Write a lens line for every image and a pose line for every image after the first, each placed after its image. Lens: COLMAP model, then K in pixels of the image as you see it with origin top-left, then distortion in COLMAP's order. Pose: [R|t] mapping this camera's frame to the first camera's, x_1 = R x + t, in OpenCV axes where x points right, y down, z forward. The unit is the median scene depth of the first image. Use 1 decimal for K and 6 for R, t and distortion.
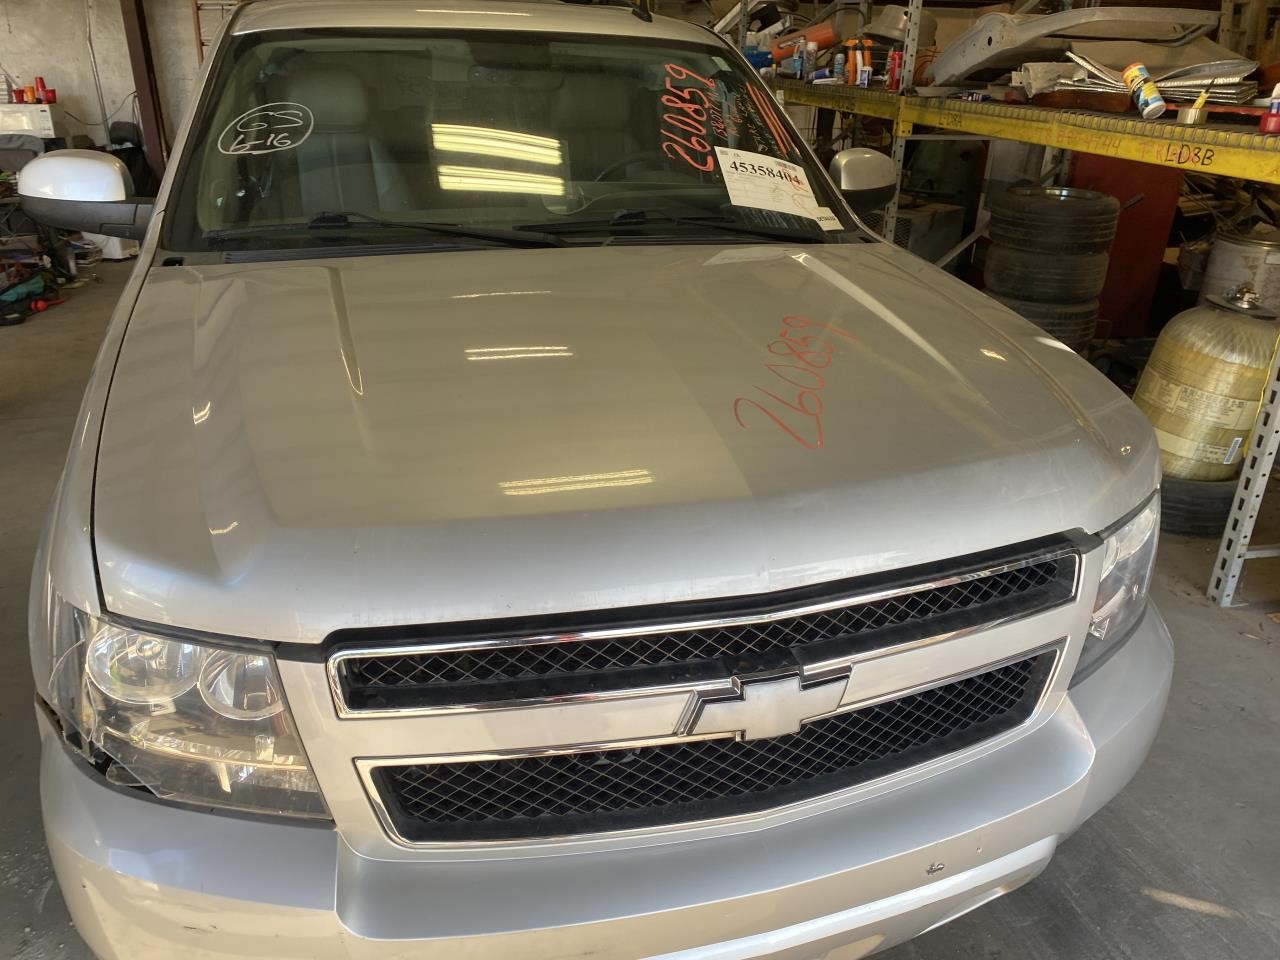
lens RADIAL K [[959.2, 0, 640.0], [0, 959.2, 480.0], [0, 0, 1]] dist [0.012394, -0.004213]
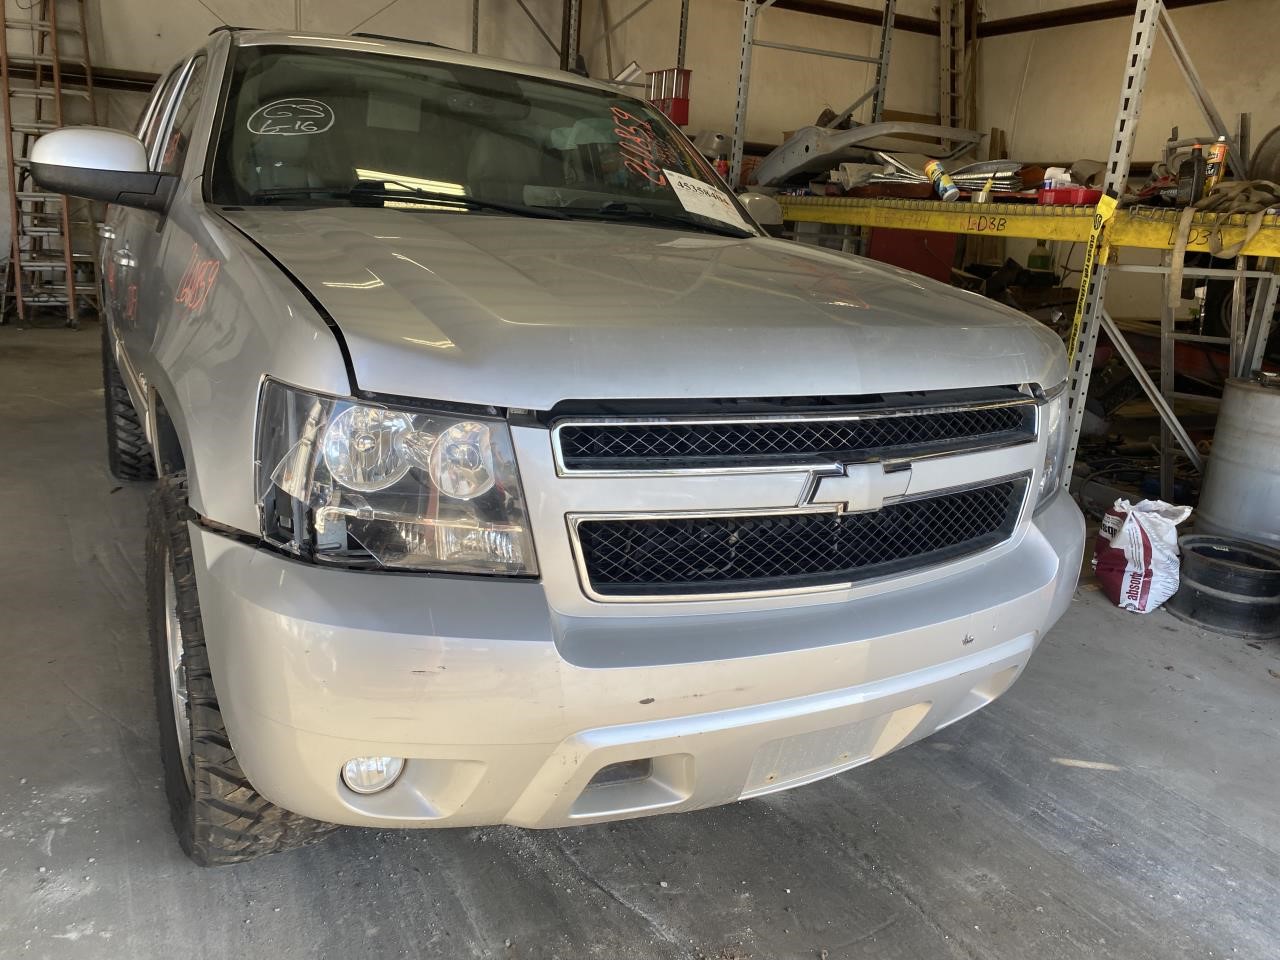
lens RADIAL K [[949.5, 0, 631.2], [0, 949.5, 460.9], [0, 0, 1]] dist [0.040735, -0.040707]
pose [[0.975506, -0.006110, 0.219890, -0.227192], [0.039507, 0.988227, -0.147806, 0.191066], [-0.216398, 0.152872, 0.964262, -0.088820]]
